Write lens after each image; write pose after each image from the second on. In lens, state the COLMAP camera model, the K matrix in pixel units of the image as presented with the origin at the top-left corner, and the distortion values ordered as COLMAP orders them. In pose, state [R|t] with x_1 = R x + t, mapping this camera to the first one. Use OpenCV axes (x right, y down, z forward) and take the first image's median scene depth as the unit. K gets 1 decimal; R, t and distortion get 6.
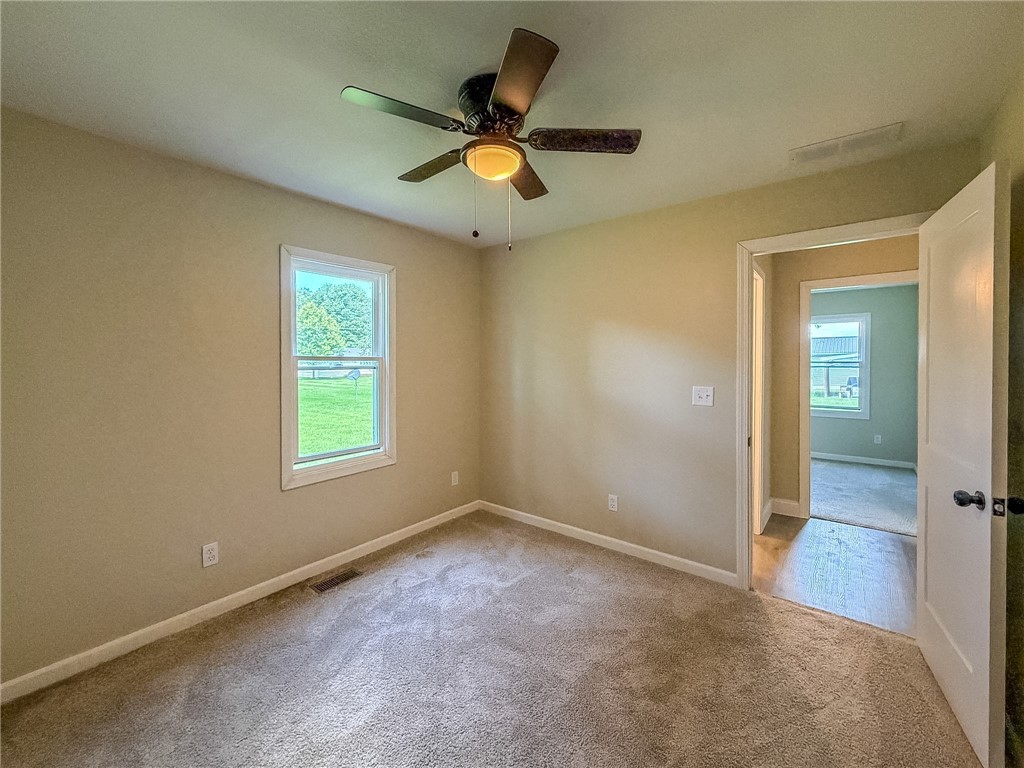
lens RADIAL K [[404.6, 0, 511.4], [0, 404.6, 364.9], [0, 0, 1]] dist [0.006396, -0.000200]
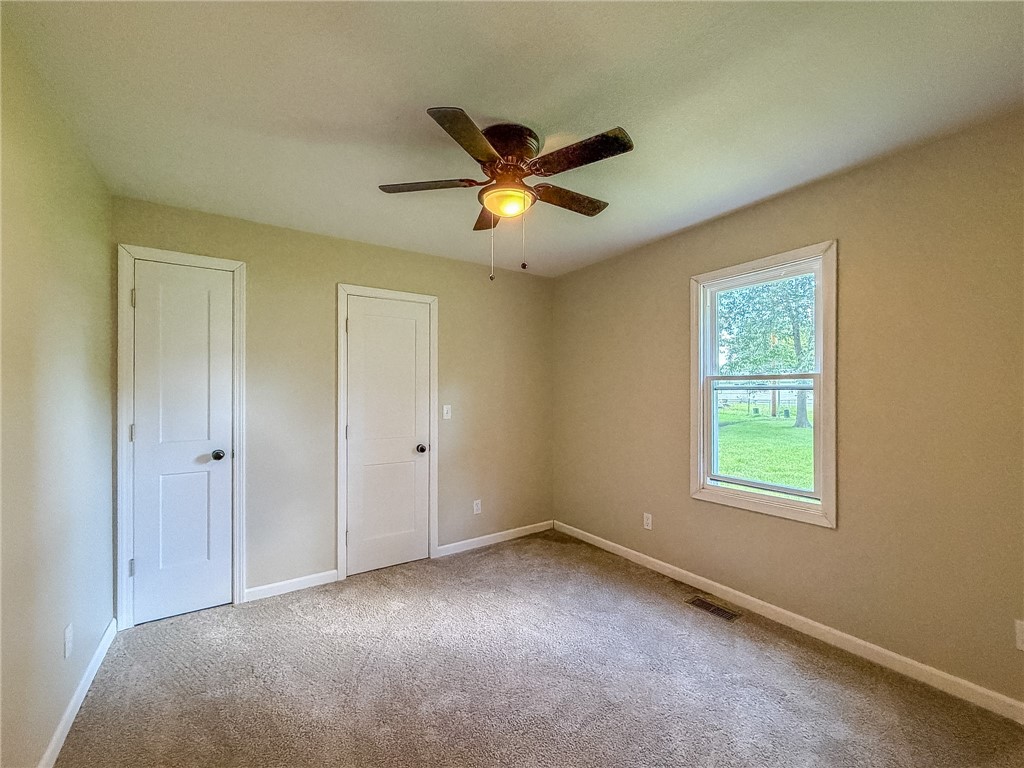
lens RADIAL K [[411.4, 0, 512.2], [0, 411.4, 392.3], [0, 0, 1]] dist [-0.000135, -0.000012]
pose [[-0.285259, 0.006716, -0.958427, 0.653661], [0.001365, 0.999977, 0.006600, 0.010853], [0.958450, 0.000575, -0.285261, 0.843489]]
